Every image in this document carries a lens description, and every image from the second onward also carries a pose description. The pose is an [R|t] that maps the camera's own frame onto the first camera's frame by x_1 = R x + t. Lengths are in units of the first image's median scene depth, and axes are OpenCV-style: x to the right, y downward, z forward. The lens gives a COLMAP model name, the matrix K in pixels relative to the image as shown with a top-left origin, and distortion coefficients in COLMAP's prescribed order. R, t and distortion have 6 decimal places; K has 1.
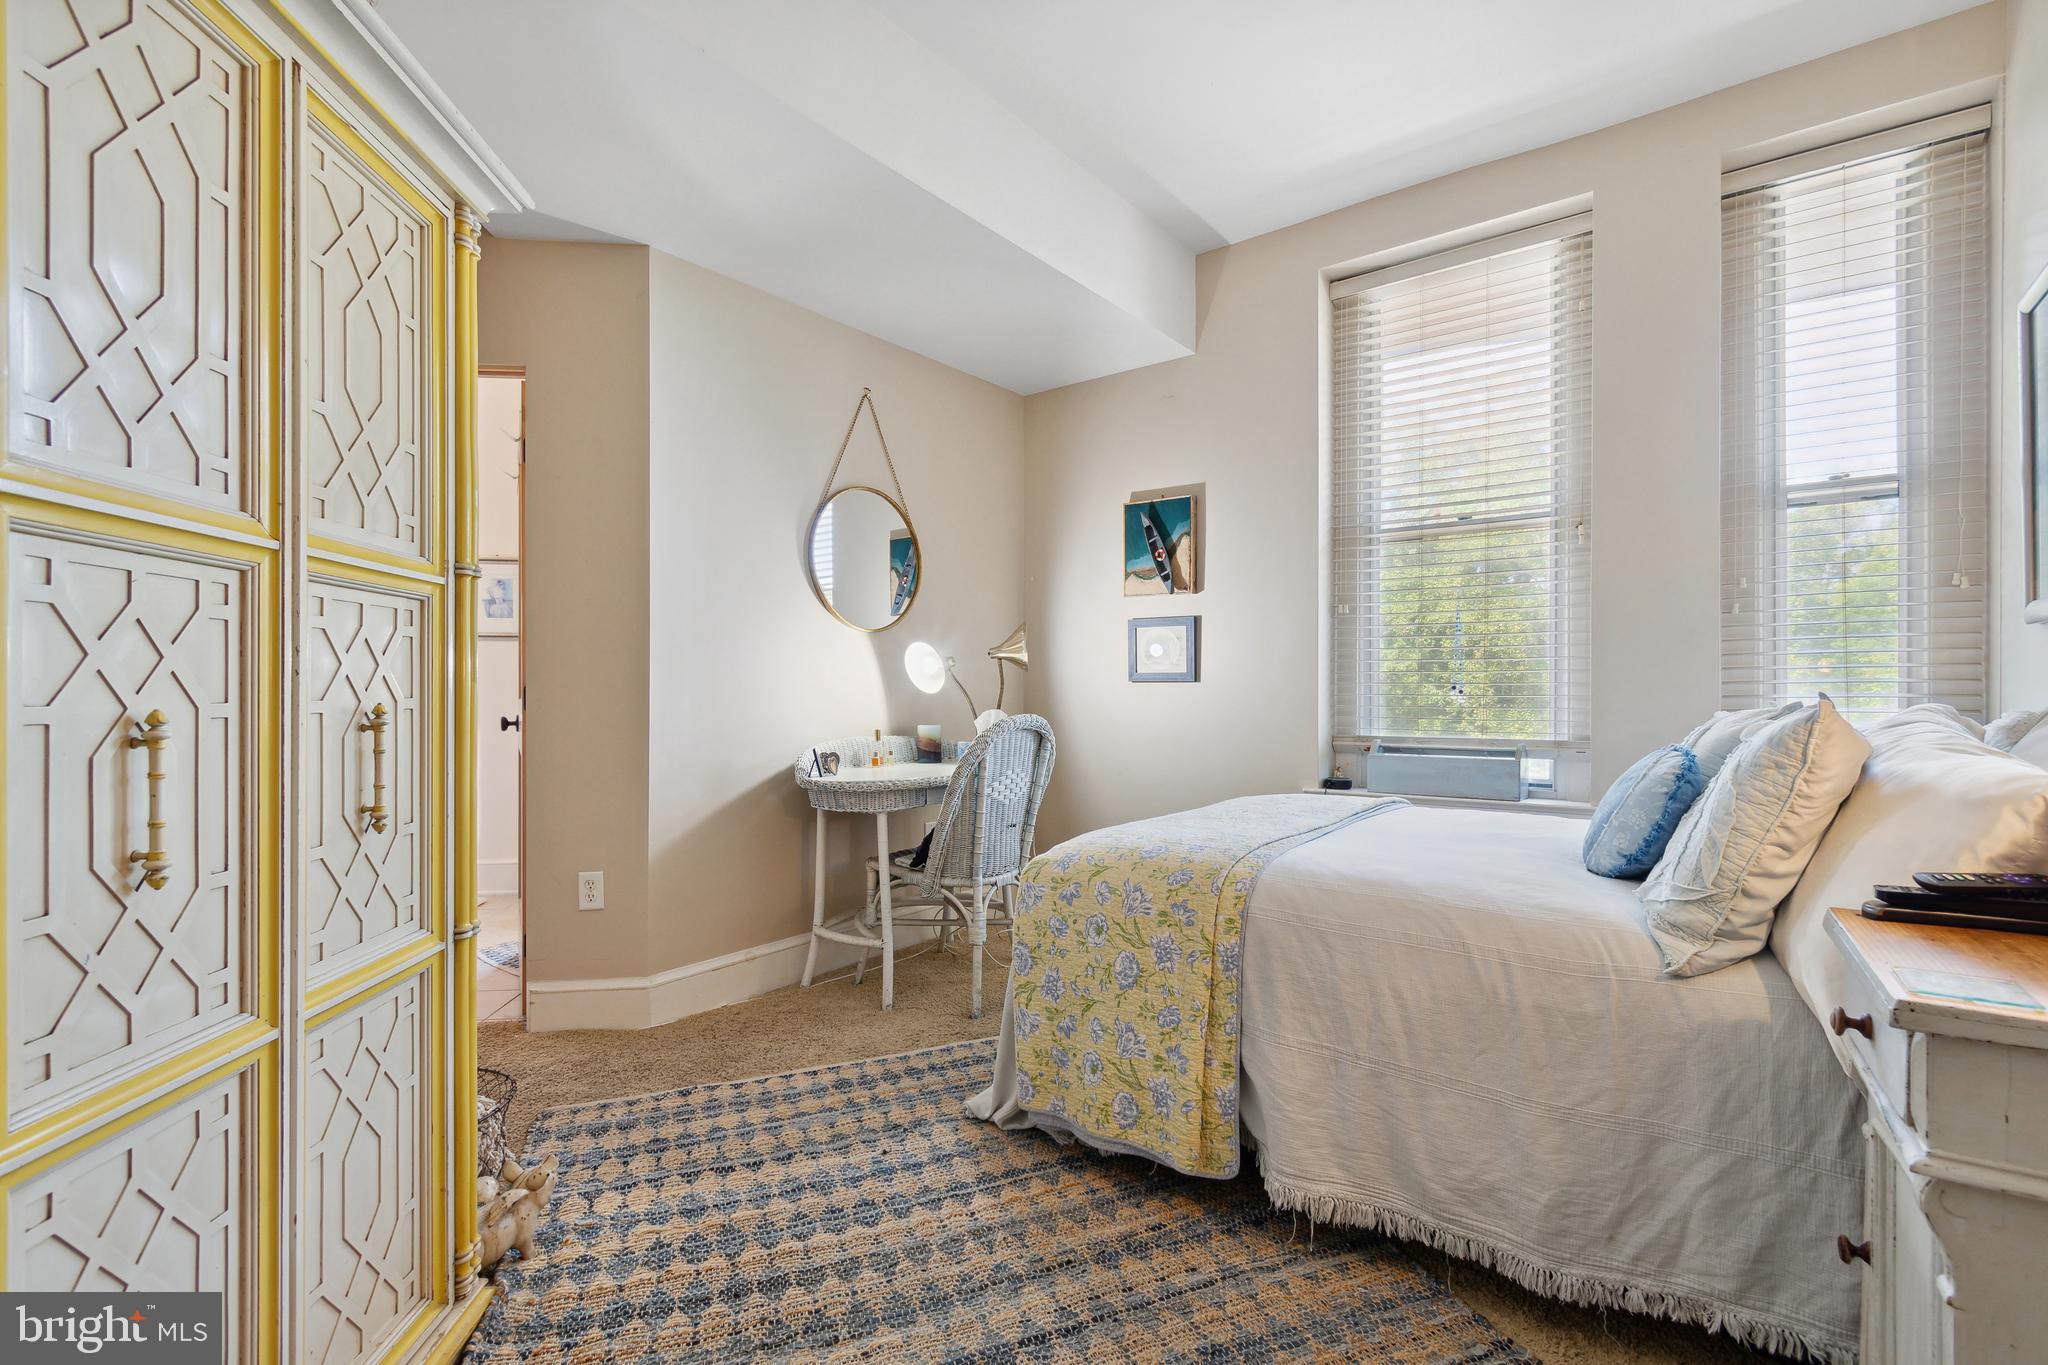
lens RADIAL K [[932.5, 0, 1019.7], [0, 932.5, 681.0], [0, 0, 1]] dist [0.002803, 0.000359]
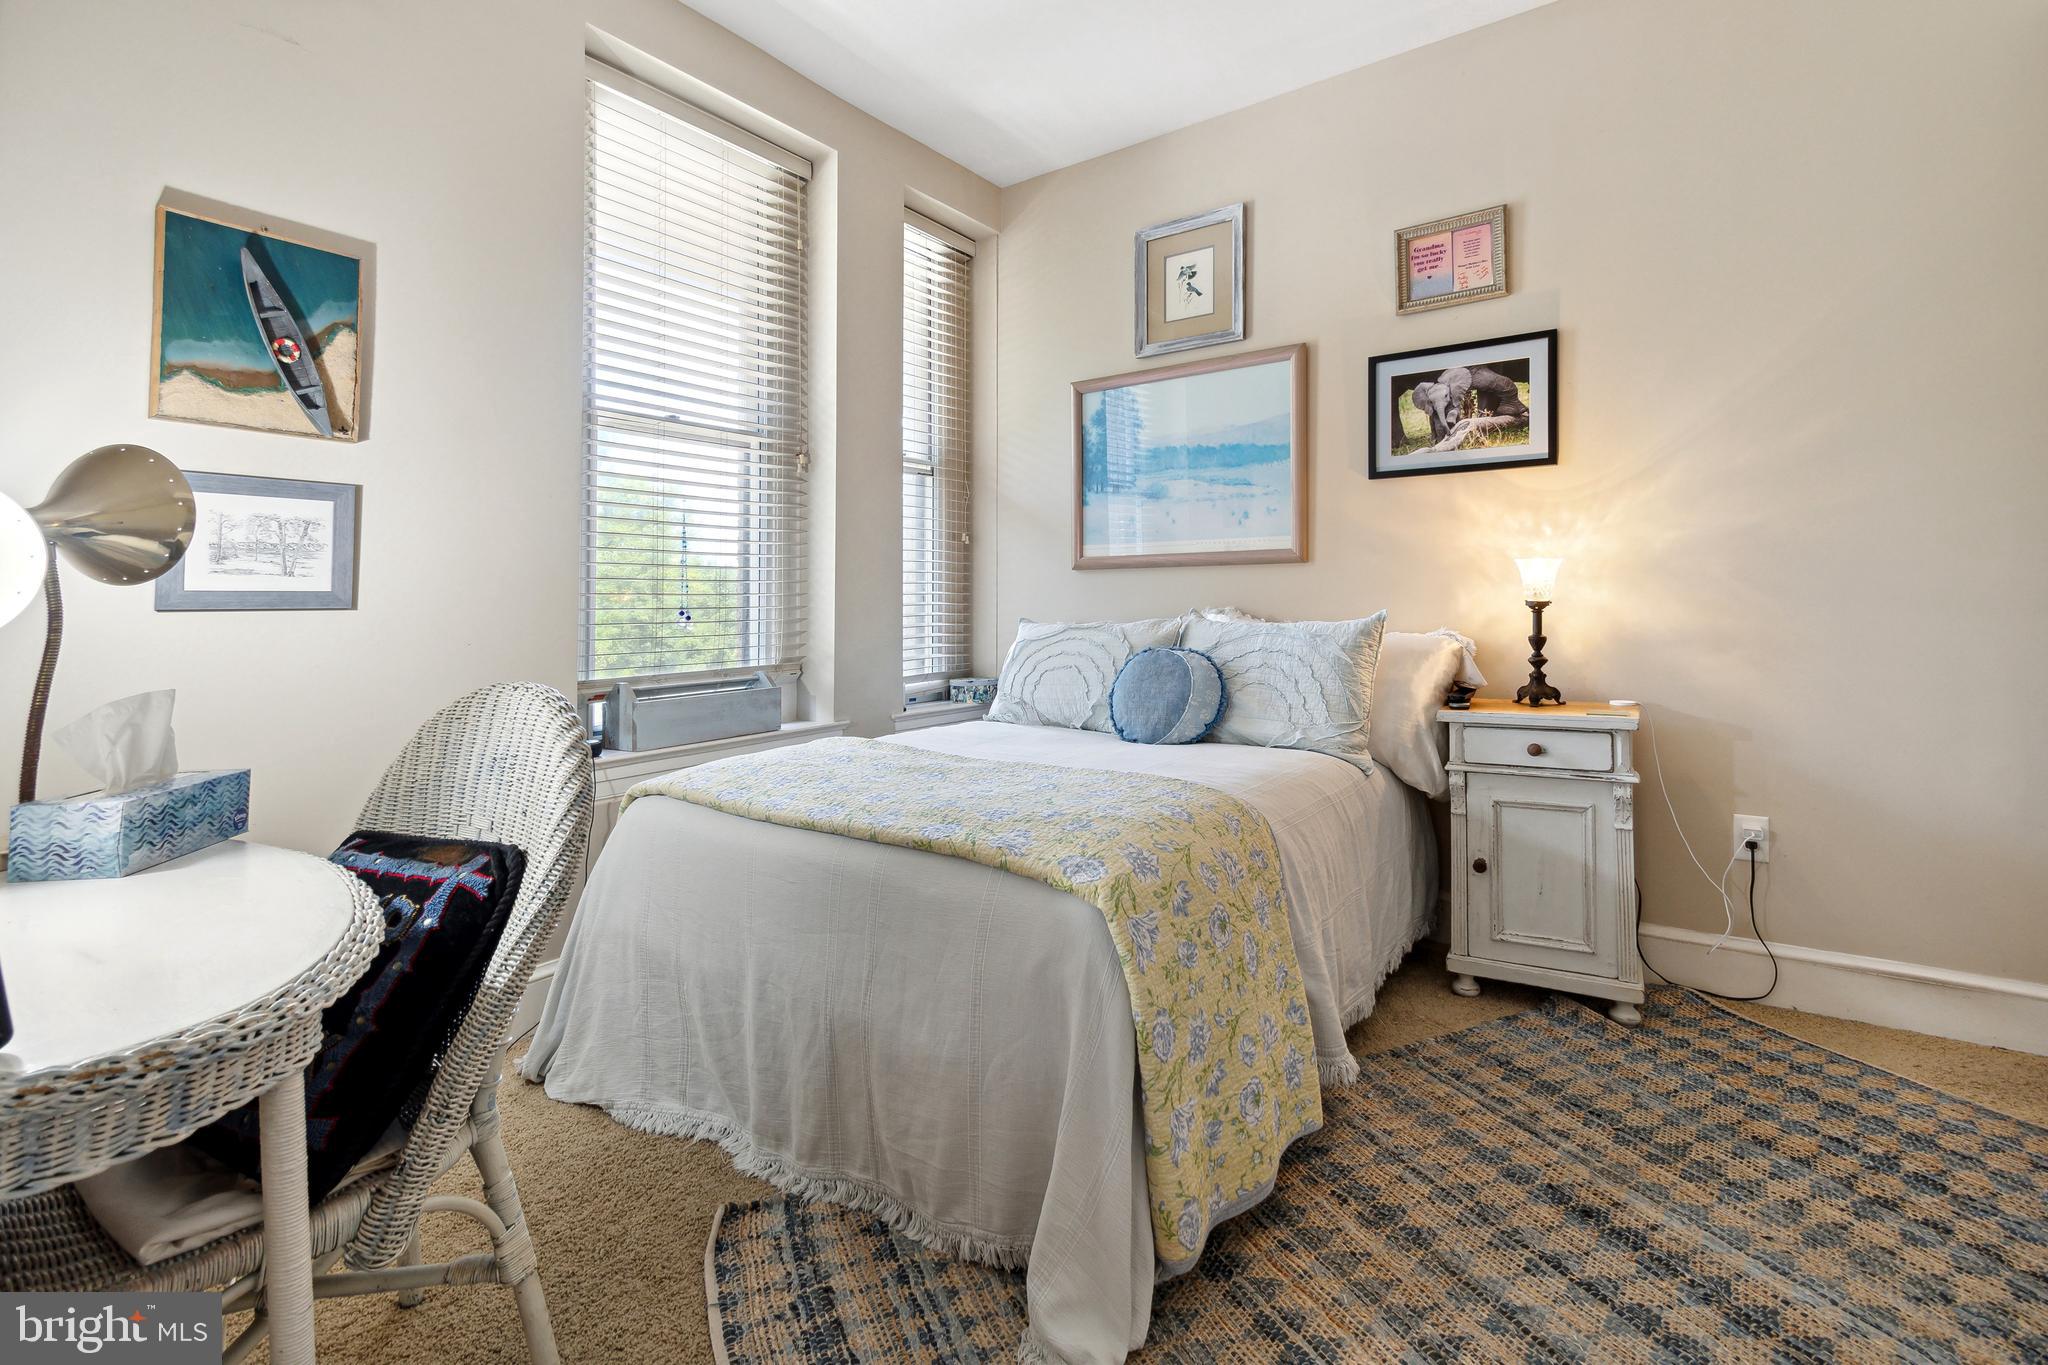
lens RADIAL K [[932.5, 0, 1044.2], [0, 932.5, 591.1], [0, 0, 1]] dist [0.002803, 0.000359]
pose [[-0.053530, 0.014866, 0.998456, -0.403430], [0.008355, 0.999861, -0.014439, 0.001947], [-0.998531, 0.007569, -0.053647, 0.708982]]
